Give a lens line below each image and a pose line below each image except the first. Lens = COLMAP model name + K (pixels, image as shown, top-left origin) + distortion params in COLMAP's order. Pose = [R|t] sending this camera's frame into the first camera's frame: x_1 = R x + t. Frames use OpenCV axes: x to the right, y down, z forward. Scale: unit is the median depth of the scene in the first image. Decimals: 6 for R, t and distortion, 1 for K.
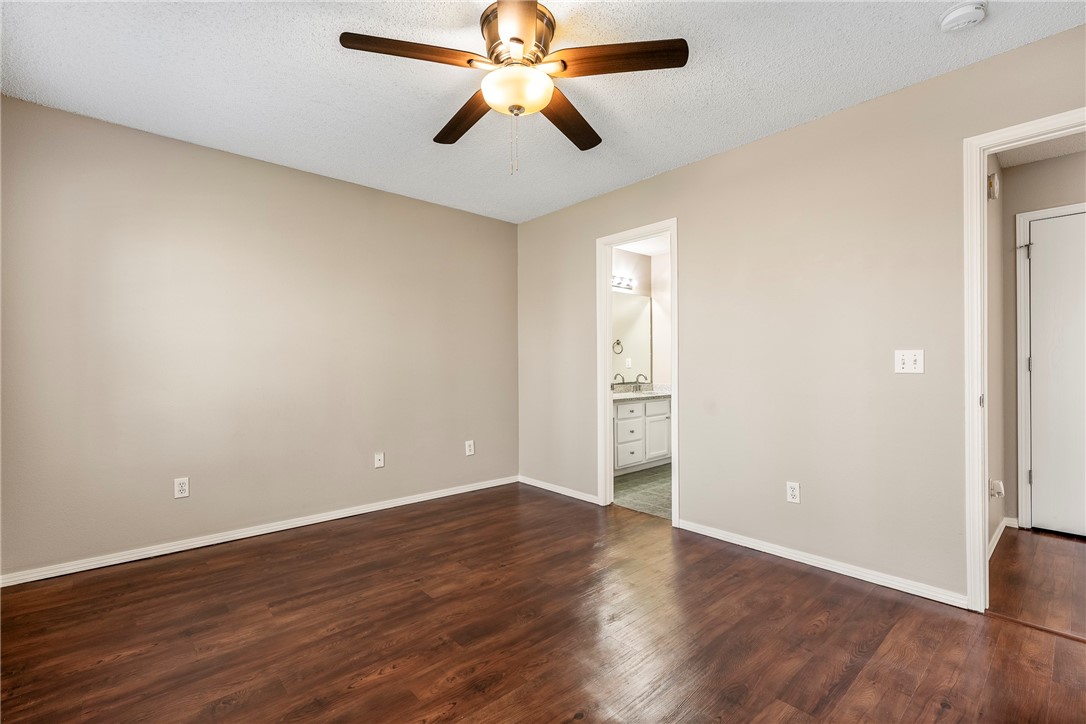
lens RADIAL K [[479.5, 0, 543.4], [0, 479.5, 359.6], [0, 0, 1]] dist [-0.000299, -0.000632]
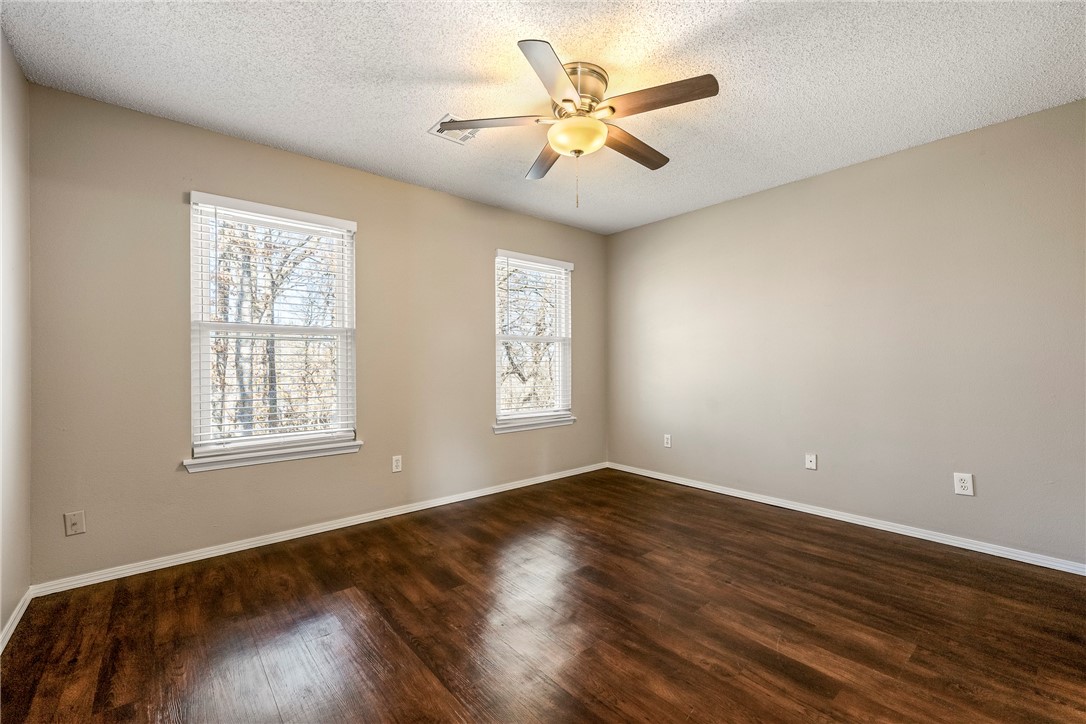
lens RADIAL K [[465.2, 0, 541.3], [0, 465.2, 364.1], [0, 0, 1]] dist [-0.002819, 0.000246]
pose [[-0.043723, 0.005961, -0.999026, 0.606421], [0.024677, 0.999684, 0.004885, -0.002366], [0.998739, -0.024440, -0.043856, 0.509212]]
